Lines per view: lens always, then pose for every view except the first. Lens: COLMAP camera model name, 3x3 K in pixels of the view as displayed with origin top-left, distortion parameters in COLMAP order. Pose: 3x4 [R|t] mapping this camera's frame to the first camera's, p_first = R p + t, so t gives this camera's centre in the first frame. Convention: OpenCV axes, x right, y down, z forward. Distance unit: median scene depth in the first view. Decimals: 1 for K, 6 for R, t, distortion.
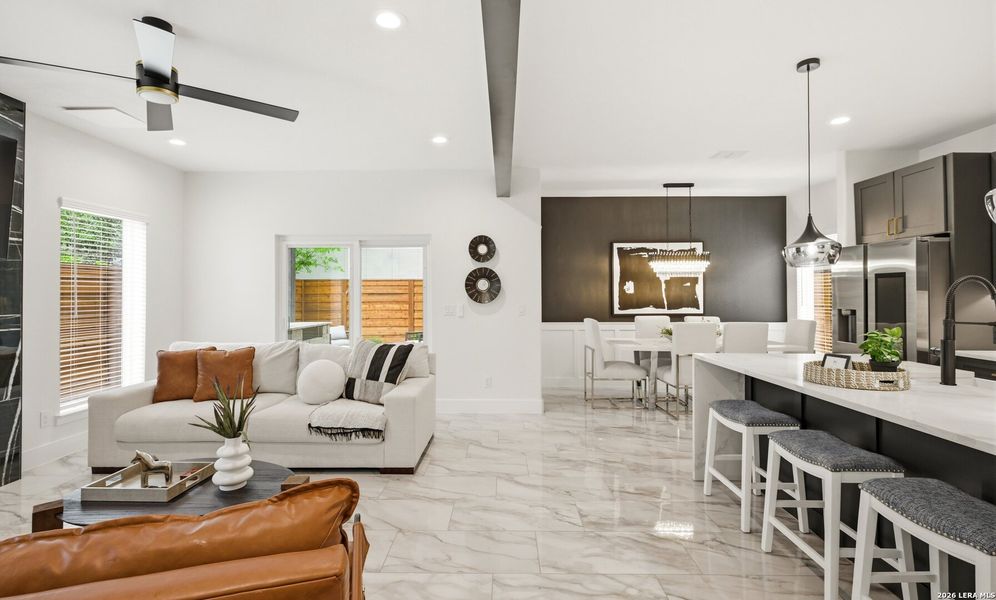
lens RADIAL K [[457.6, 0, 497.0], [0, 457.6, 287.7], [0, 0, 1]] dist [-0.000749, -0.000359]
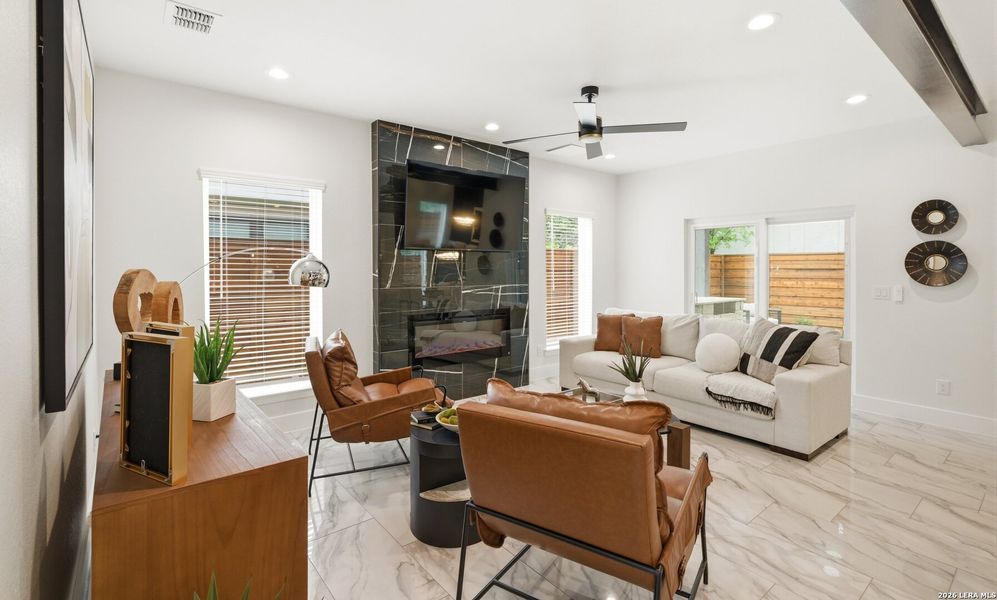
lens RADIAL K [[436.1, 0, 500.3], [0, 436.1, 268.5], [0, 0, 1]] dist [0.000211, -0.000029]
pose [[0.642765, 0.001854, -0.766061, 0.083164], [0.008027, 0.999926, 0.009155, -0.012582], [0.766021, -0.012034, 0.642702, -0.071206]]
